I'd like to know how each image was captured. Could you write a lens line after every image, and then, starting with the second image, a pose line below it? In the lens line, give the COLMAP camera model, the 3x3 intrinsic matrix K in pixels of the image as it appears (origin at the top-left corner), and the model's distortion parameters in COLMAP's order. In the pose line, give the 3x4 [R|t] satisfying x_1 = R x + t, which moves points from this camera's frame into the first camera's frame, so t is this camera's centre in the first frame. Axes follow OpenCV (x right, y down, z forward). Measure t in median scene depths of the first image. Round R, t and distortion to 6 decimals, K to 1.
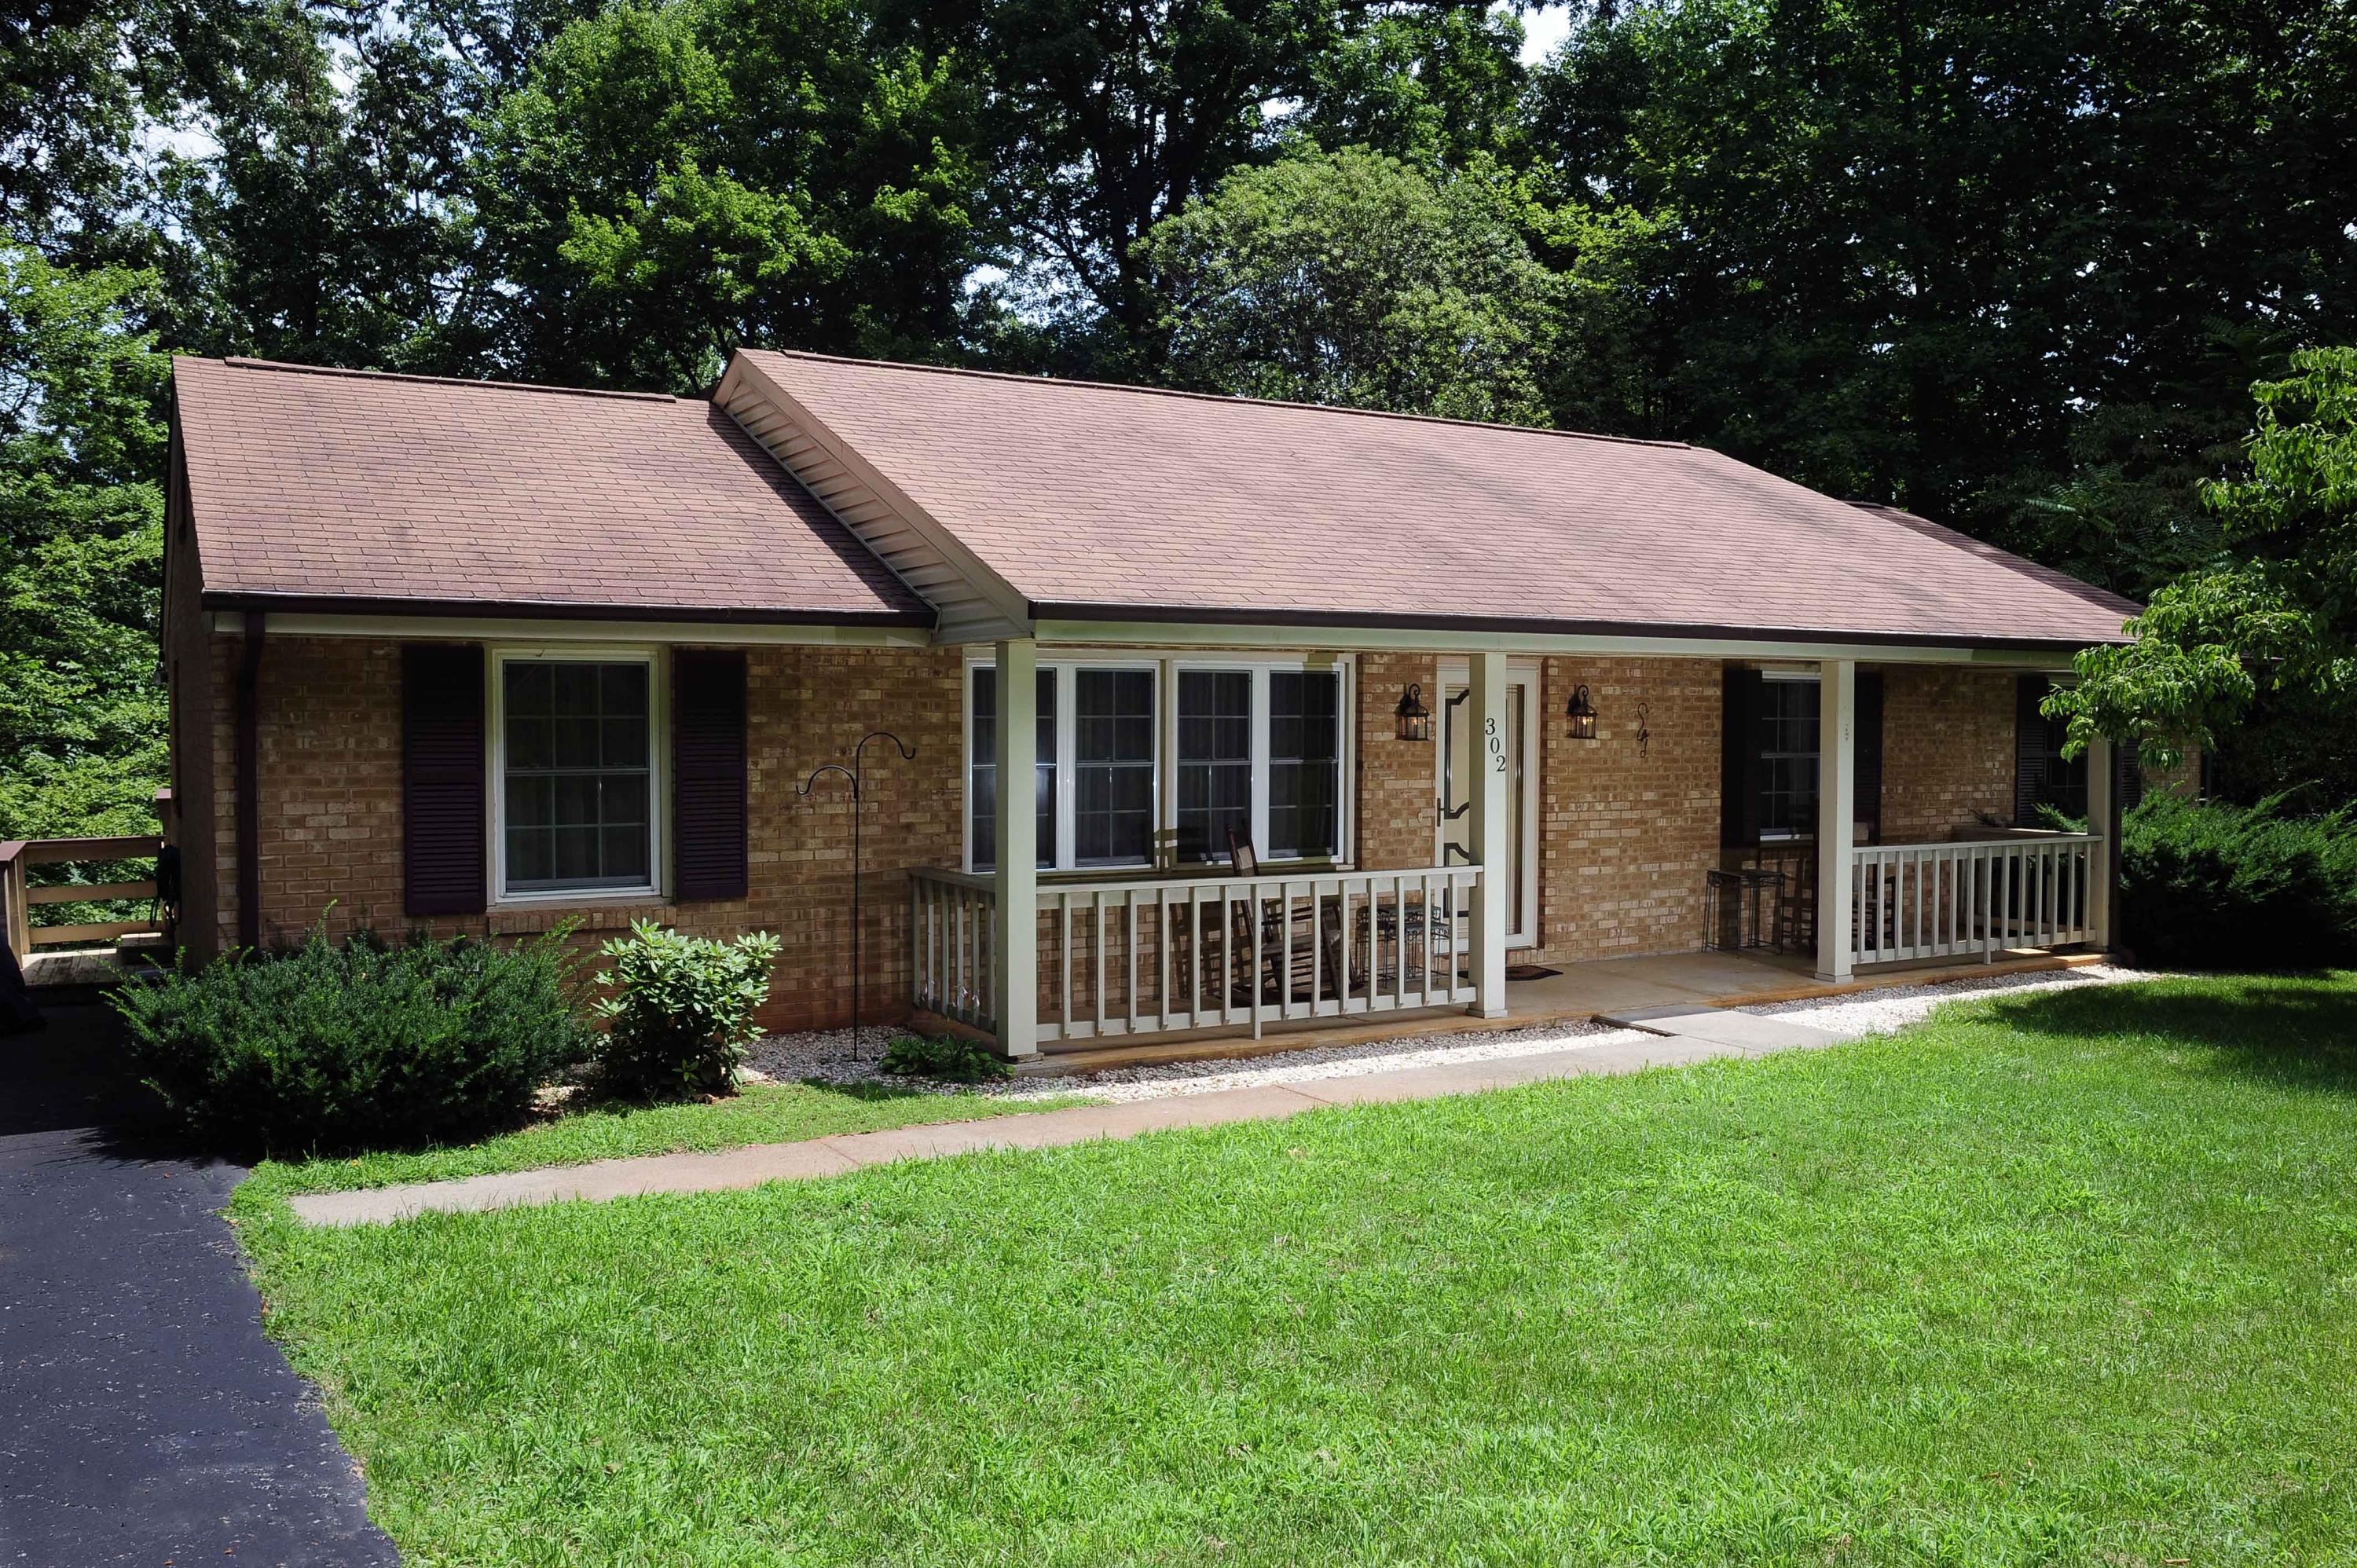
lens RADIAL K [[1914.1, 0, 1177.1], [0, 1914.1, 786.2], [0, 0, 1]] dist [-0.029105, 0.000514]
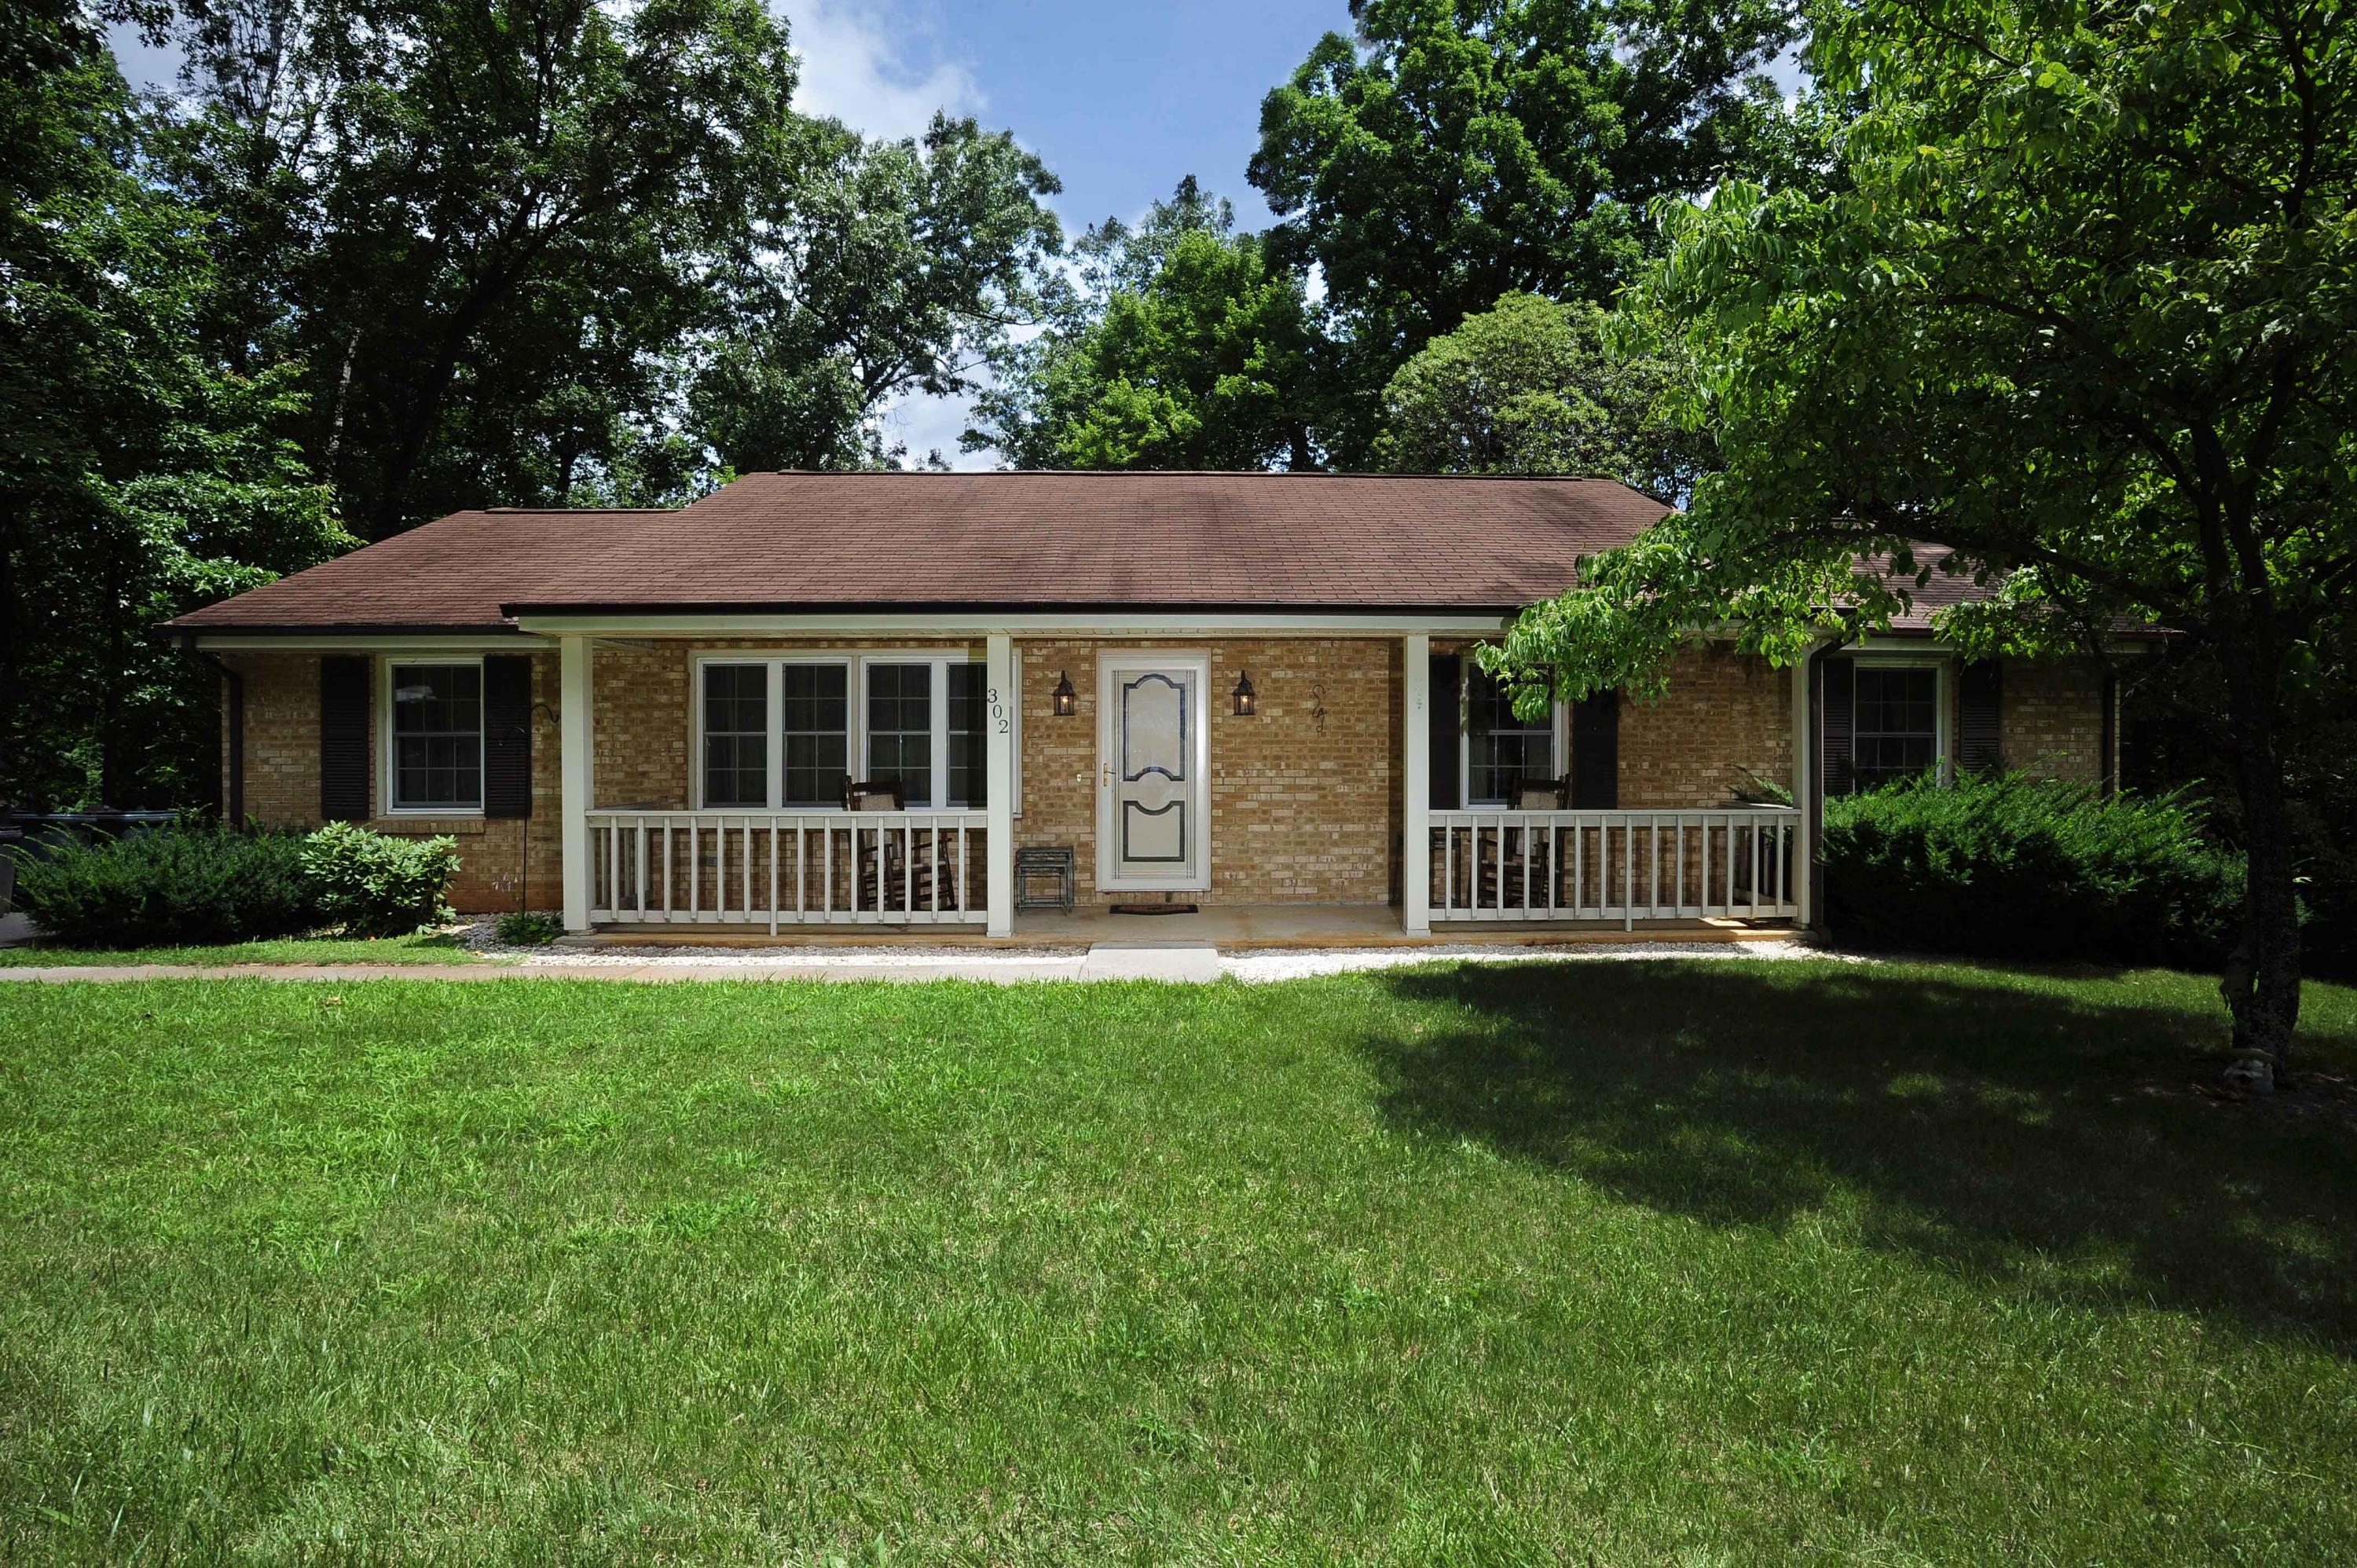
lens RADIAL K [[1217.8, 0, 1178.9], [0, 1217.8, 777.1], [0, 0, 1]] dist [-0.038292, 0.008370]
pose [[0.870712, 0.006053, -0.491756, 0.572606], [-0.016024, 0.999743, -0.016067, 0.027403], [0.491532, 0.021870, 0.870585, 0.342869]]
